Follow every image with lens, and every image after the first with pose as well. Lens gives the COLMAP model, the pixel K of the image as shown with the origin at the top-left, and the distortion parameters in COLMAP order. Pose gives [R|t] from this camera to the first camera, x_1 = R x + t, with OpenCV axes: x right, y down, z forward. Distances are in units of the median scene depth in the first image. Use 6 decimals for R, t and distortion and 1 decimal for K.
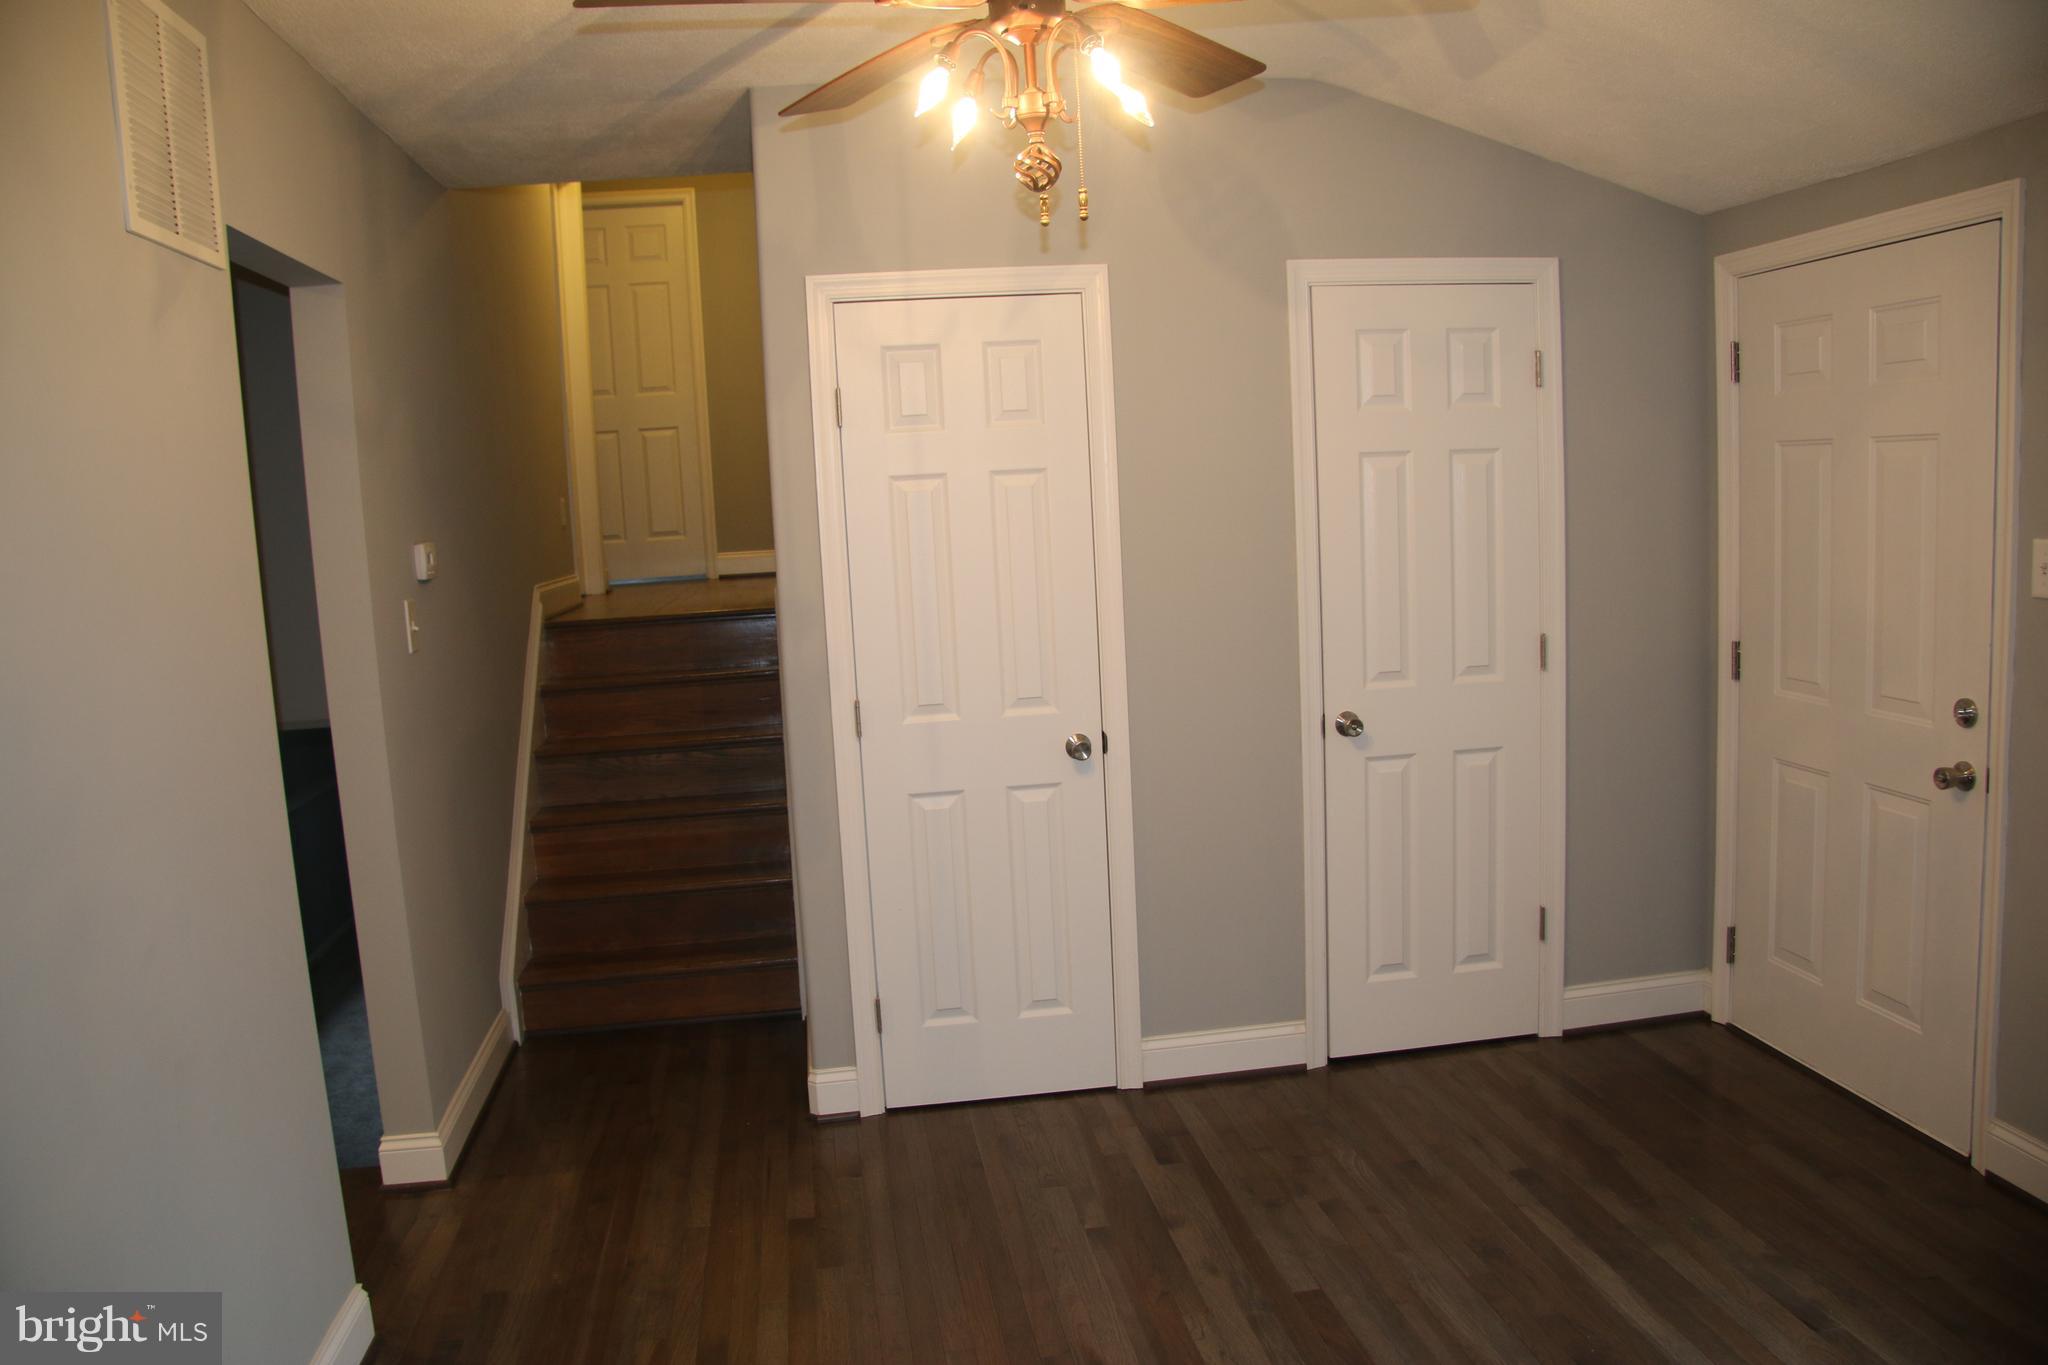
lens RADIAL K [[1561.6, 0, 992.8], [0, 1561.6, 681.6], [0, 0, 1]] dist [-0.172946, 0.124896]
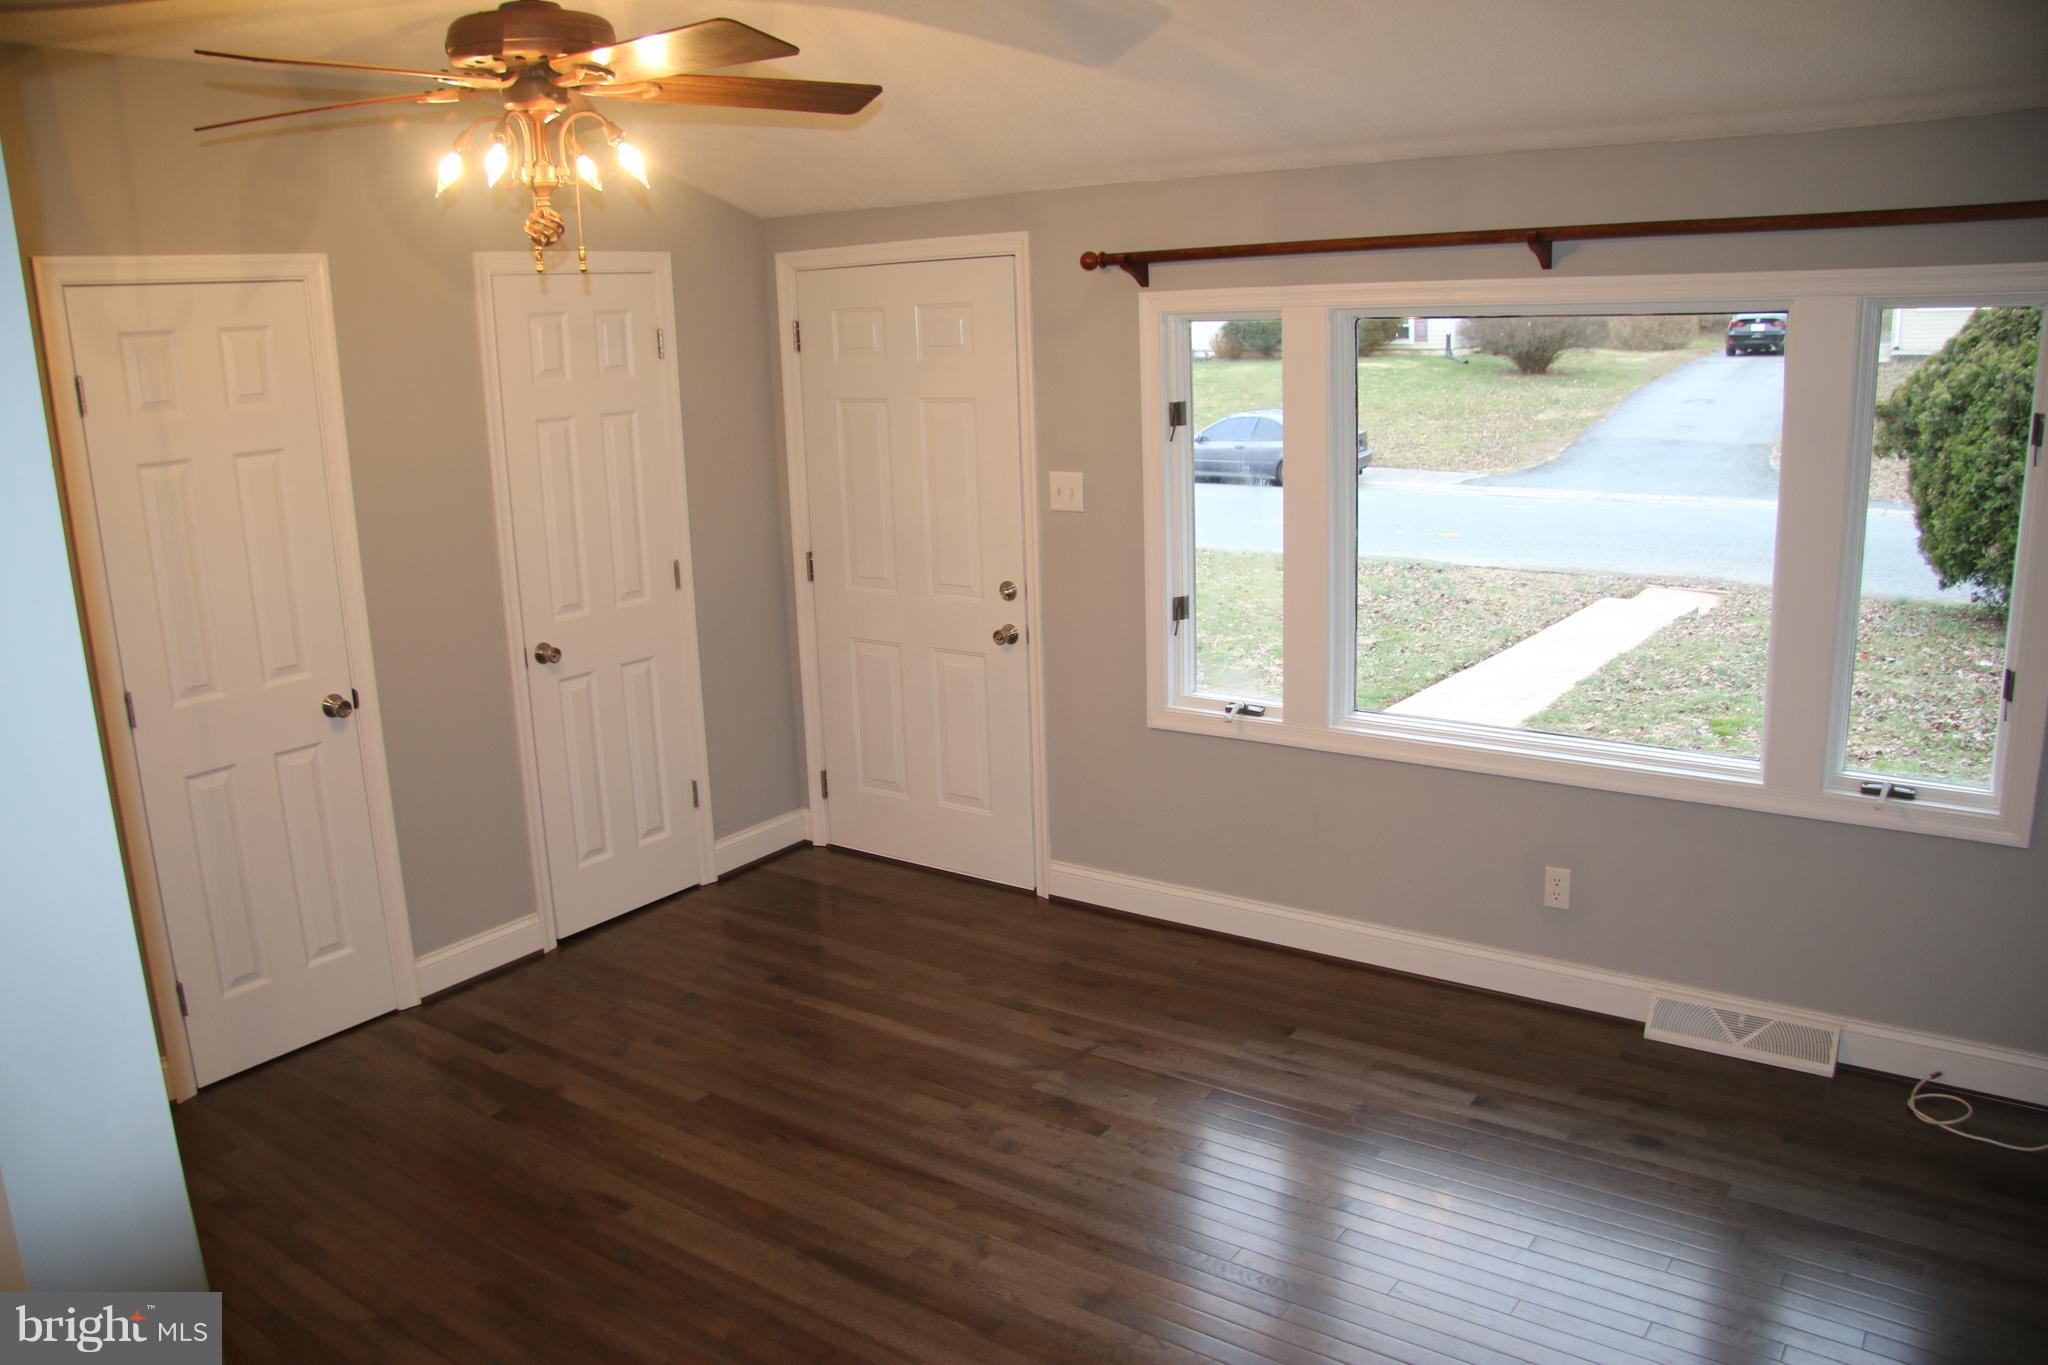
lens RADIAL K [[1561.6, 0, 992.8], [0, 1561.6, 681.6], [0, 0, 1]] dist [-0.172946, 0.124896]
pose [[0.700163, -0.137881, 0.700543, -0.357948], [0.092045, 0.990420, 0.102939, -0.040545], [-0.708025, -0.007593, 0.706146, -0.059399]]
